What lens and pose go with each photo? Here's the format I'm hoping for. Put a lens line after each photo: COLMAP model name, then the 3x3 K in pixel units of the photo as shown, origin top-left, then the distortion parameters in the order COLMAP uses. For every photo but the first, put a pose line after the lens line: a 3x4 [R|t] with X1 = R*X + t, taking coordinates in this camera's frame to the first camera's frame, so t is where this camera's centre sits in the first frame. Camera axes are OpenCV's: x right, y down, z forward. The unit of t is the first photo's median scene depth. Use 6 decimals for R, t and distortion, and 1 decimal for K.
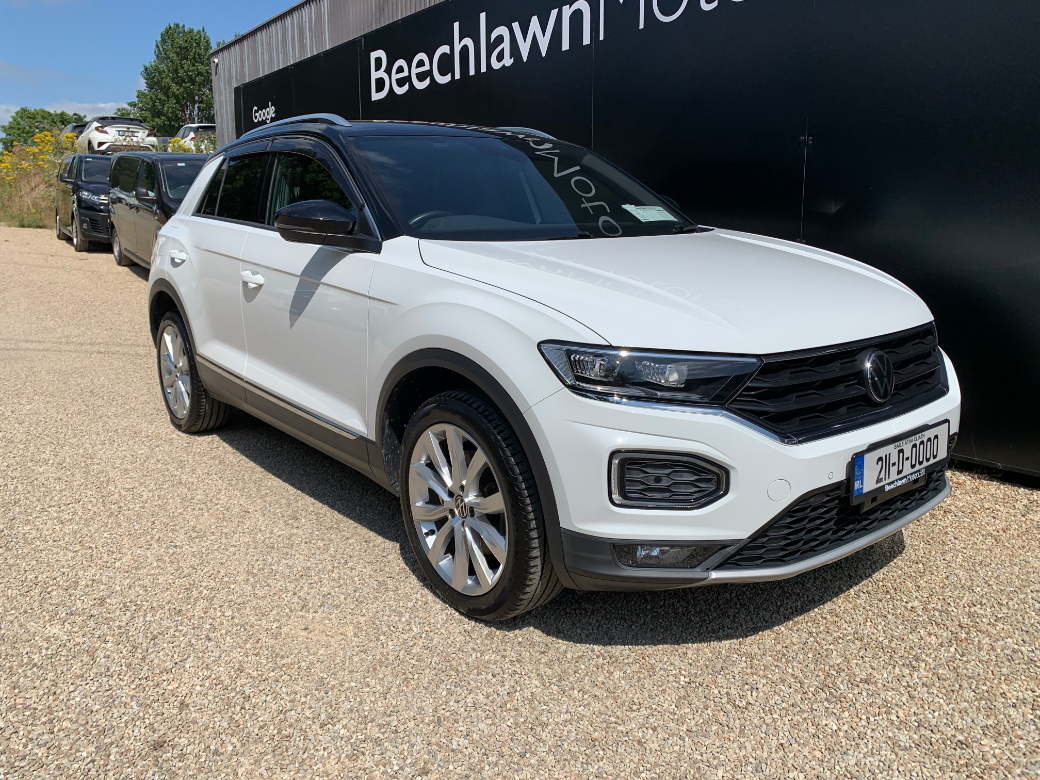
lens RADIAL K [[802.5, 0, 520.0], [0, 802.5, 390.0], [0, 0, 1]] dist [0.006852, -0.001496]
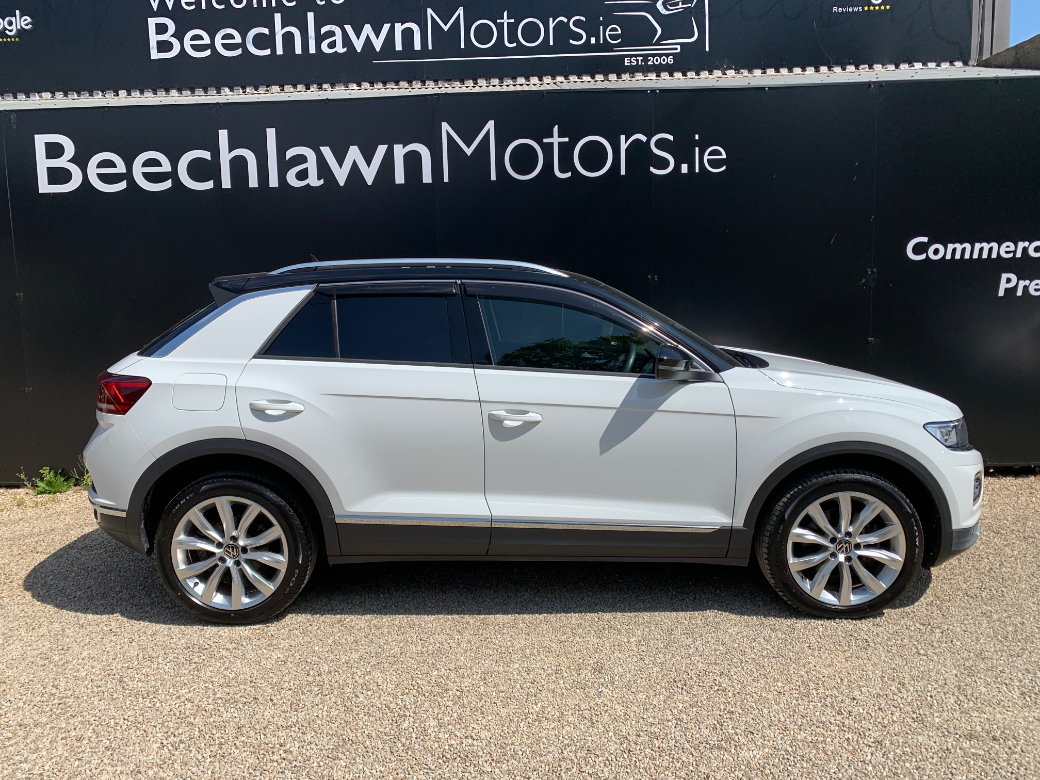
lens RADIAL K [[778.6, 0, 520.0], [0, 778.6, 390.0], [0, 0, 1]] dist [0.027011, -0.000399]
pose [[0.631482, -0.110755, 0.767440, -1.220379], [0.177129, 0.984181, -0.003714, -0.190137], [-0.754888, 0.138282, 0.641111, 0.391591]]
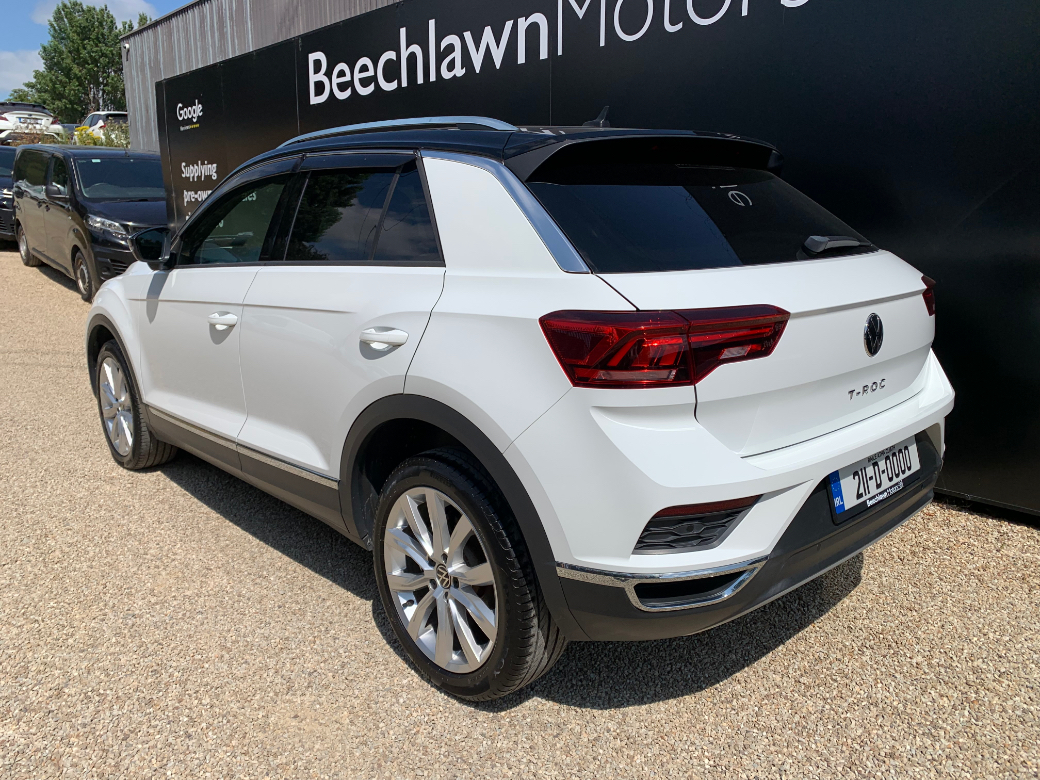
lens RADIAL K [[802.5, 0, 520.0], [0, 802.5, 390.0], [0, 0, 1]] dist [0.006852, -0.001496]
pose [[0.995513, -0.011709, 0.093899, -0.071724], [0.010702, 0.999880, 0.011221, -0.066811], [-0.094020, -0.010165, 0.995518, 0.046870]]
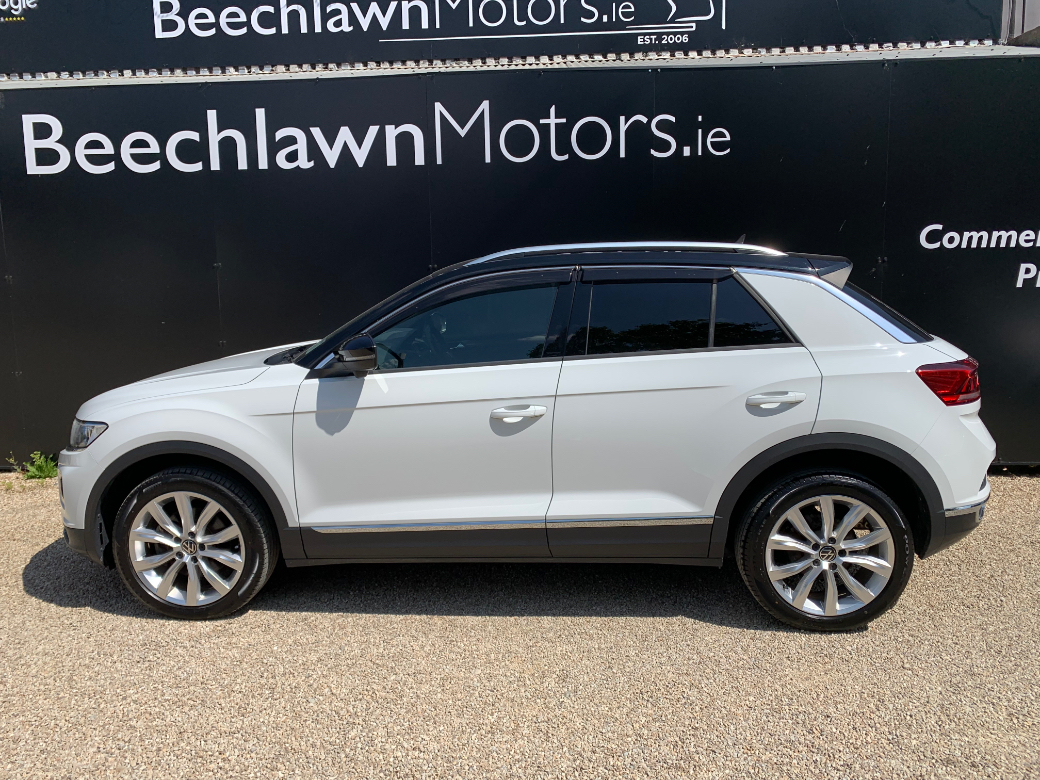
lens RADIAL K [[783.7, 0, 520.0], [0, 783.7, 390.0], [0, 0, 1]] dist [0.021741, 0.001753]
pose [[0.655190, -0.117558, 0.746261, -1.140413], [0.165579, 0.986146, 0.009974, -0.189590], [-0.737095, 0.117031, 0.665579, 0.364177]]
